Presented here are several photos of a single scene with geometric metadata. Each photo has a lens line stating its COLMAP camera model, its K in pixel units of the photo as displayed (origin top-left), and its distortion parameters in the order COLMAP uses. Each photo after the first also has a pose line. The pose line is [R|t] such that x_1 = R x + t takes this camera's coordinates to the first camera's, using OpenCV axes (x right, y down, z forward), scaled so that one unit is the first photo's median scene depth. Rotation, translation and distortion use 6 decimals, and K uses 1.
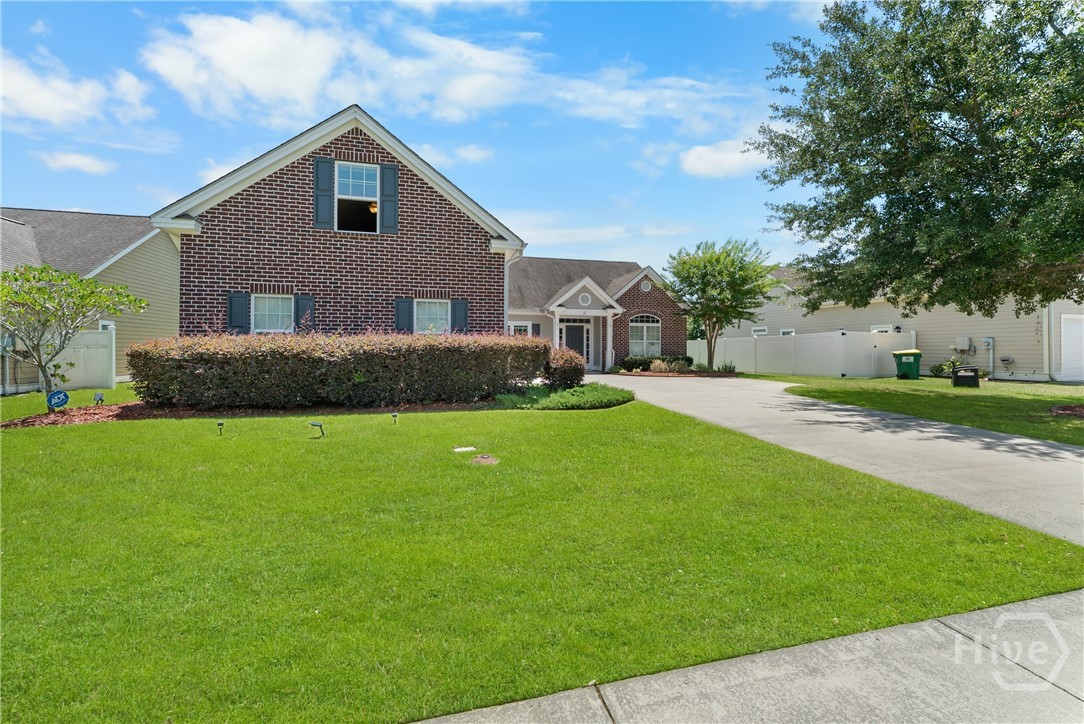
lens RADIAL K [[442.5, 0, 547.0], [0, 442.5, 355.1], [0, 0, 1]] dist [0.001229, -0.001096]
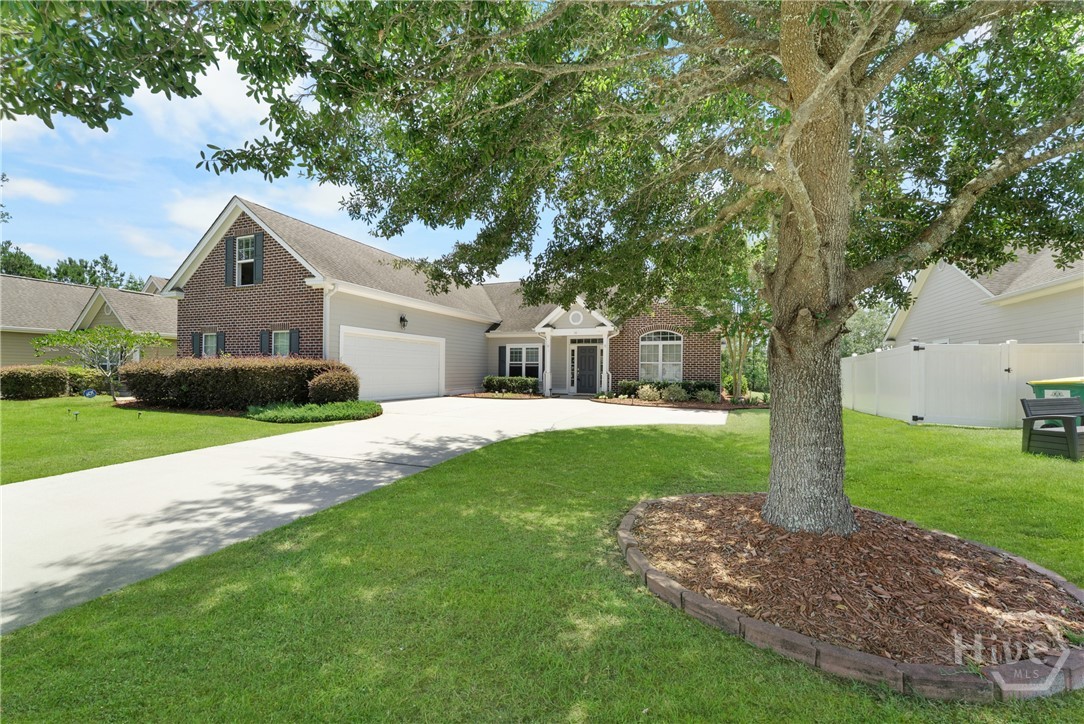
lens RADIAL K [[442.5, 0, 550.2], [0, 442.5, 369.4], [0, 0, 1]] dist [0.001229, -0.001096]
pose [[0.808874, 0.003251, -0.587973, 0.590624], [-0.014951, 0.999775, -0.015040, -0.003552], [0.587792, 0.020956, 0.808740, 0.224464]]
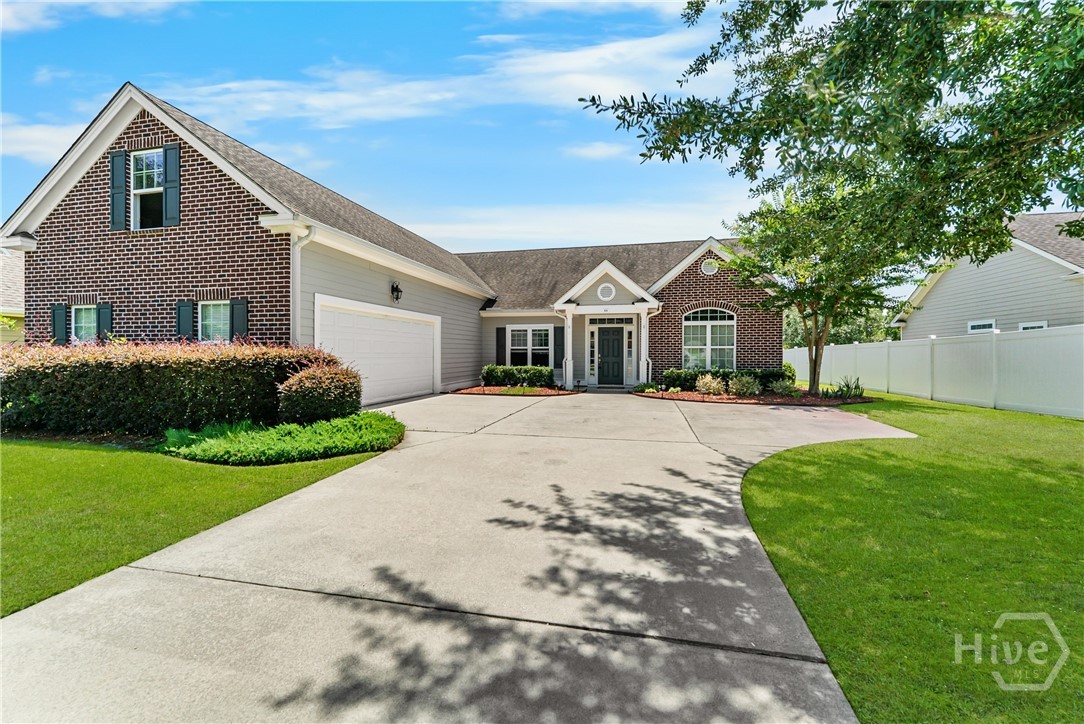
lens RADIAL K [[442.5, 0, 547.7], [0, 442.5, 355.4], [0, 0, 1]] dist [0.001229, -0.001096]
pose [[0.889512, -0.001578, -0.456910, 0.340526], [-0.003539, 0.999940, -0.010342, -0.011203], [0.456899, 0.010816, 0.889453, 0.296613]]
